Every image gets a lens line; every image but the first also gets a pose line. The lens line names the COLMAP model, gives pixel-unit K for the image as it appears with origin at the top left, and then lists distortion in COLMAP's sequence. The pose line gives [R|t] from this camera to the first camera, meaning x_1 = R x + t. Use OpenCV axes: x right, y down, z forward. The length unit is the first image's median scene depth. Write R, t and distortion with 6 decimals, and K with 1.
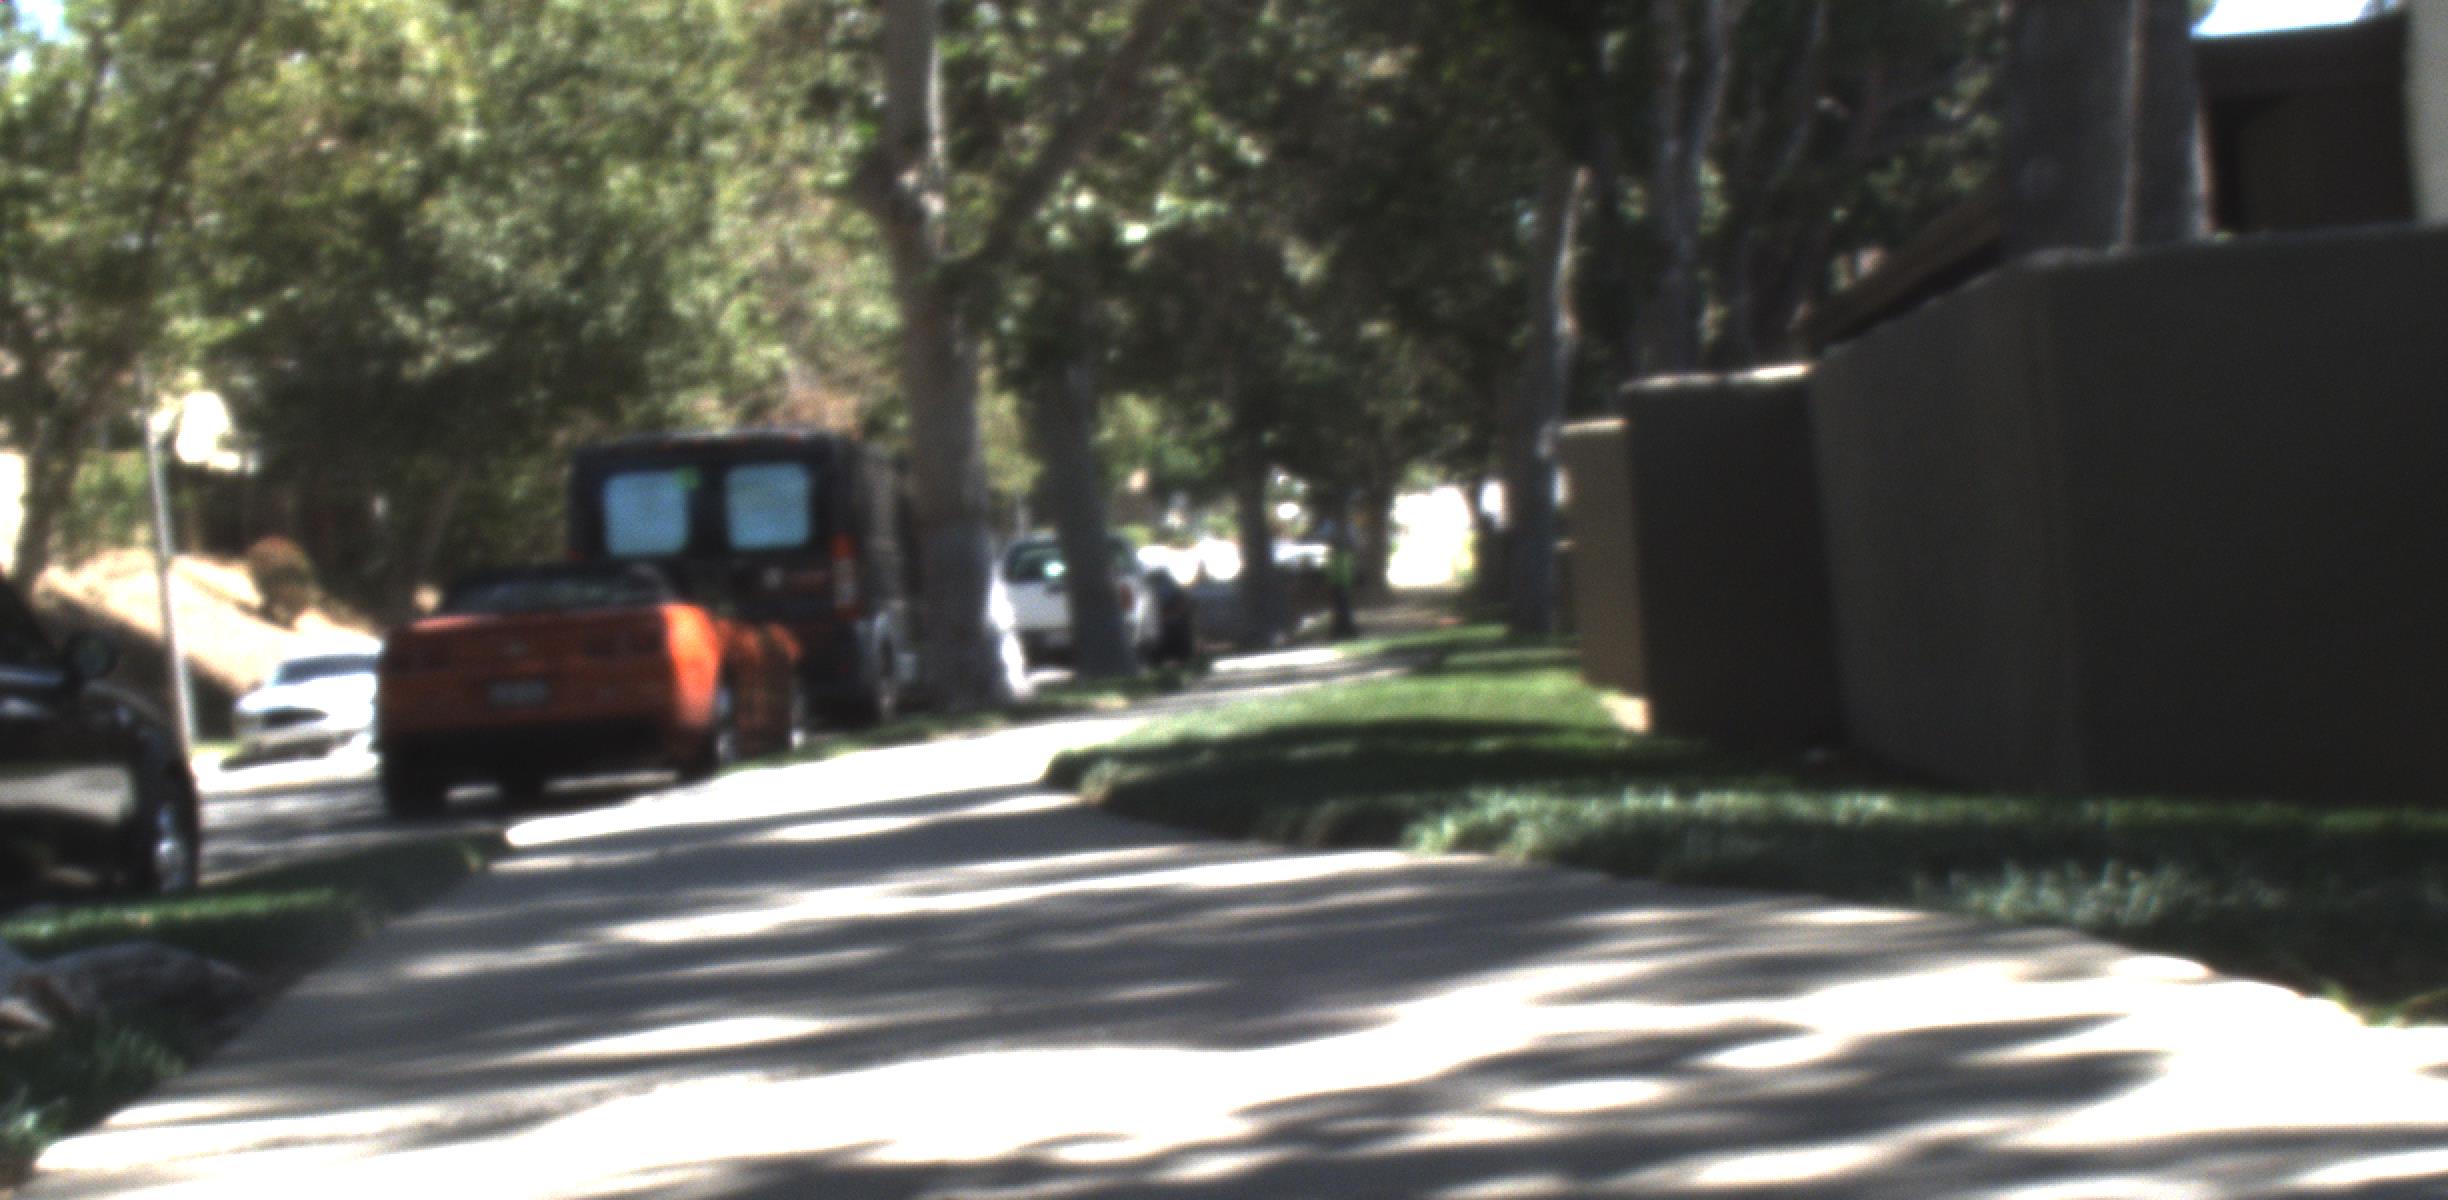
lens RADIAL K [[4680.6, 0, 1291.9], [0, 4680.6, 1021.8], [0, 0, 1]] dist [-0.178753, 0.722537]
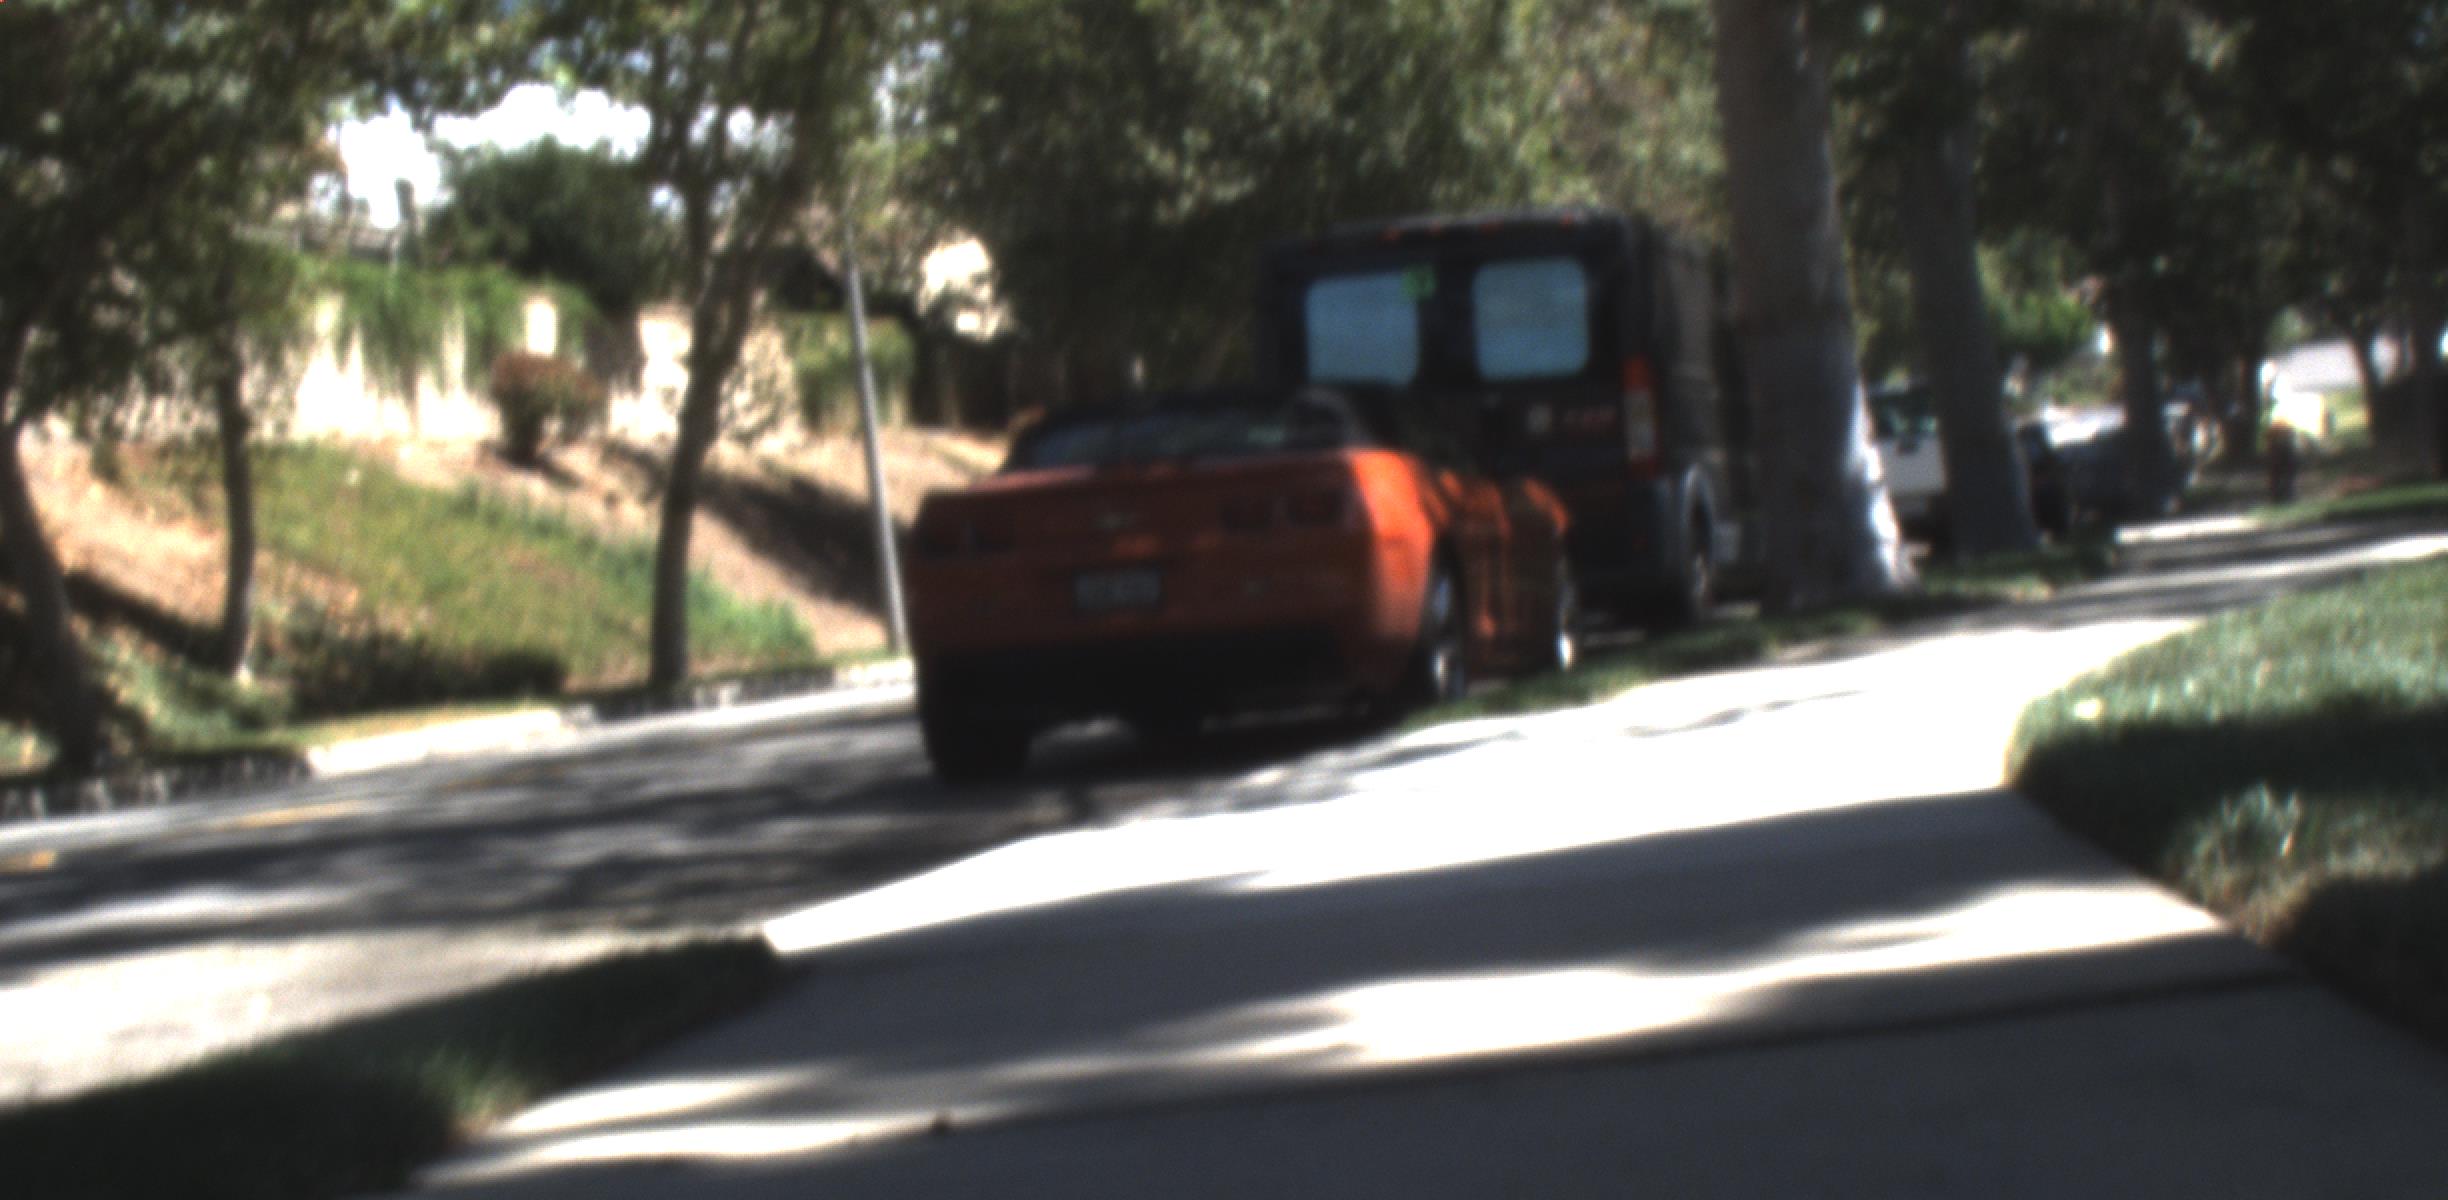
lens RADIAL K [[4680.6, 0, 1291.9], [0, 4680.6, 1021.8], [0, 0, 1]] dist [-0.178753, 0.722537]
pose [[0.984416, 0.002664, -0.175833, -0.010395], [0.001947, 0.999659, 0.026046, -0.009905], [0.175843, -0.025982, 0.984075, 0.131813]]
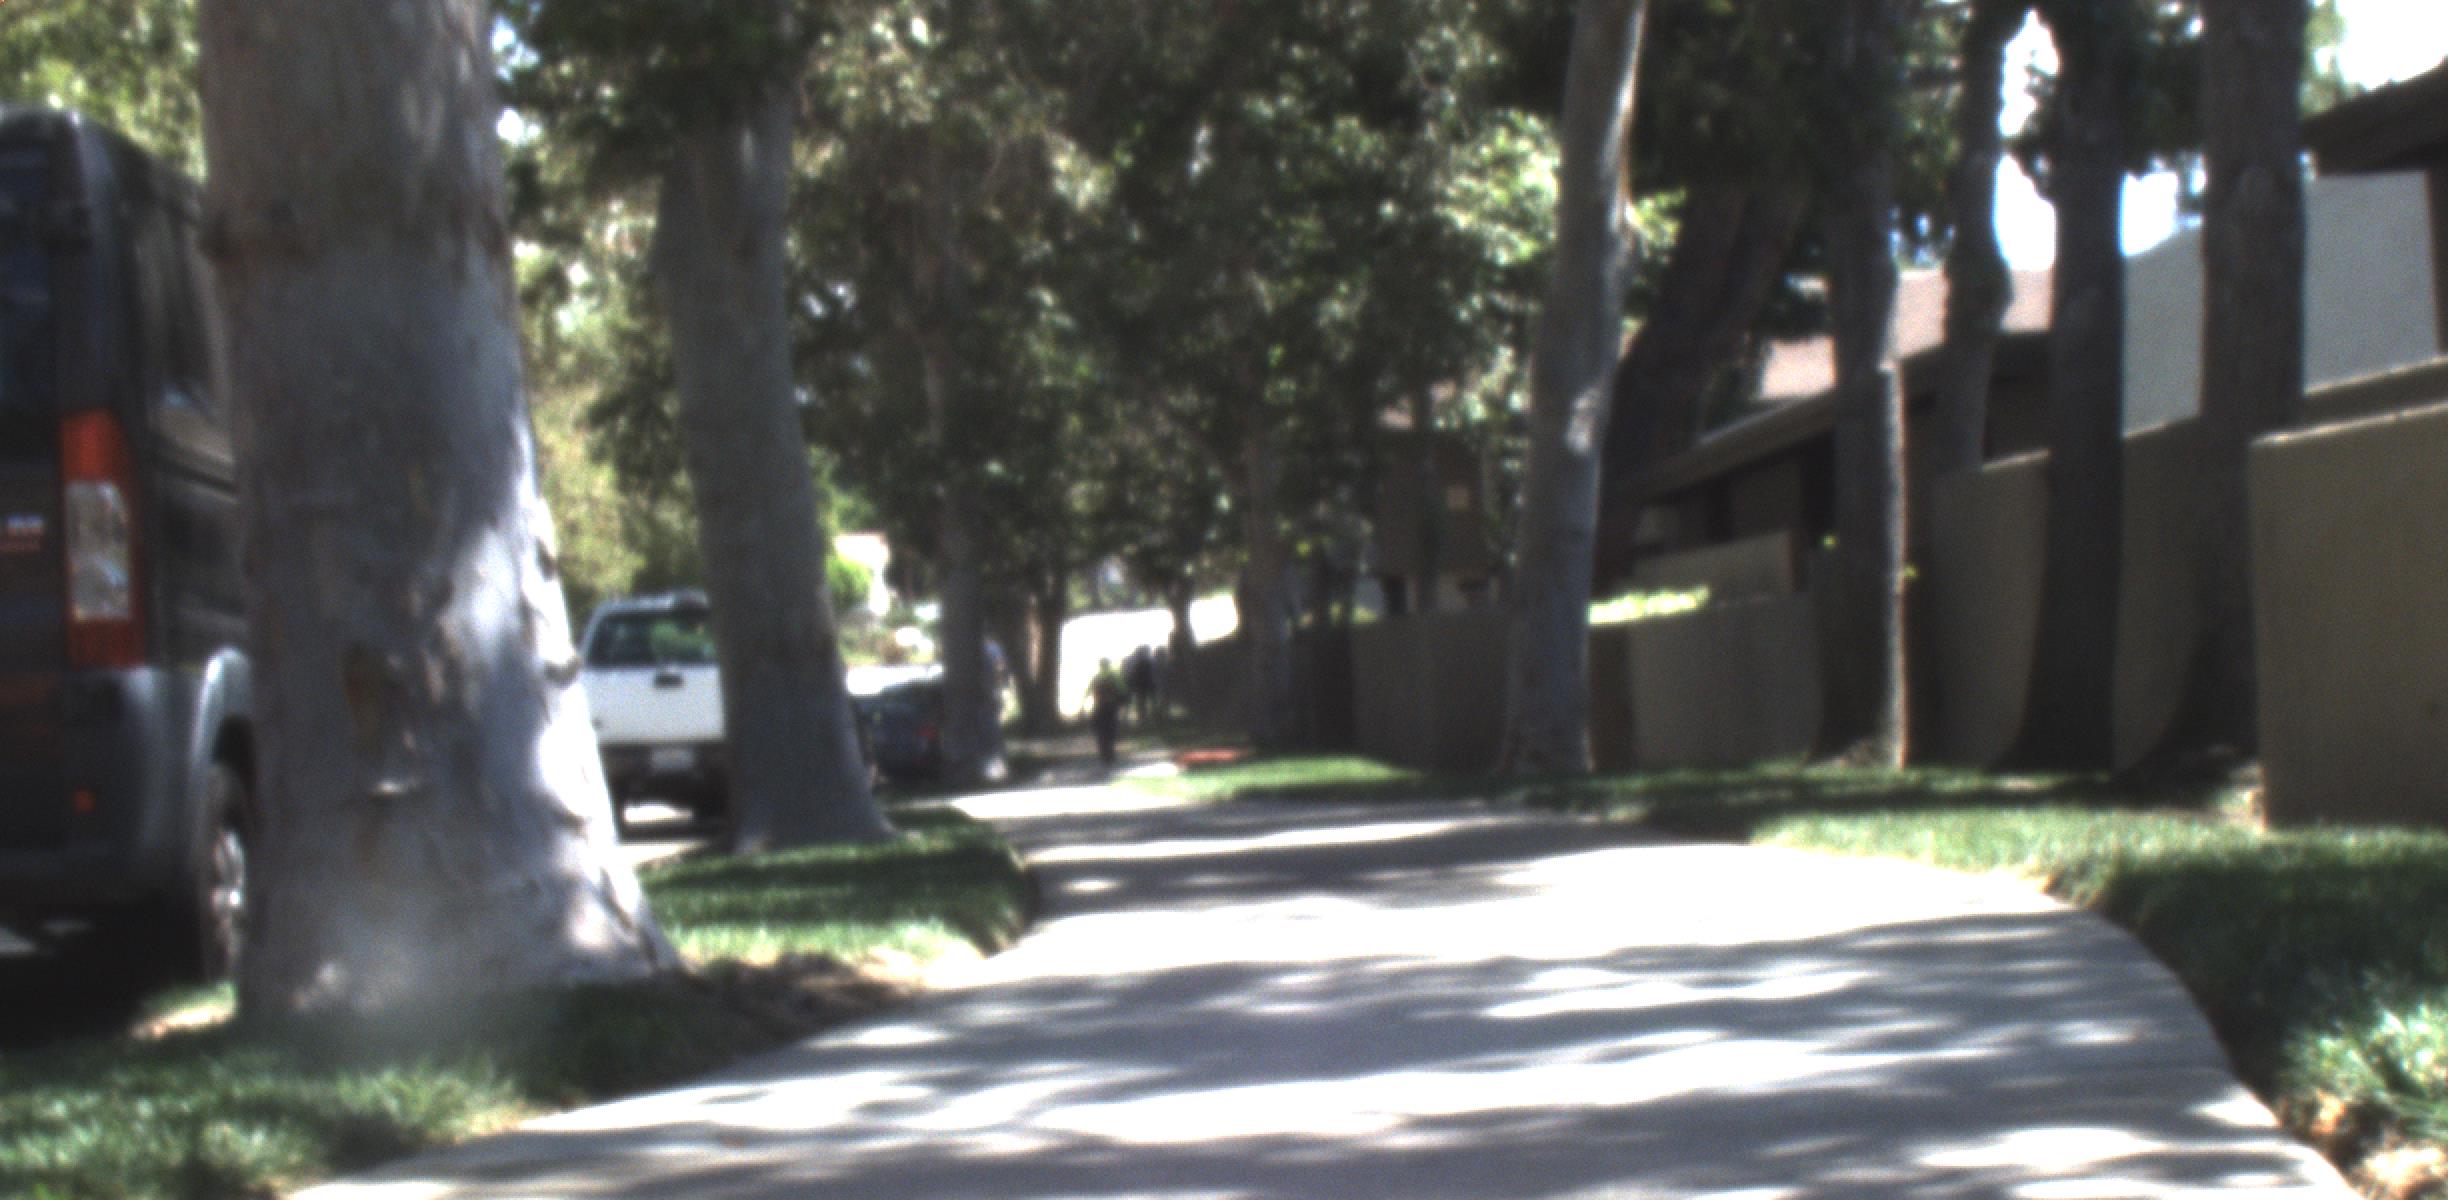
lens RADIAL K [[4680.6, 0, 1291.9], [0, 4680.6, 1021.8], [0, 0, 1]] dist [-0.178753, 0.722537]
pose [[0.995787, 0.026134, 0.087896, -0.017264], [-0.023443, 0.999228, -0.031515, -0.023368], [-0.088652, 0.029322, 0.995631, 0.299064]]
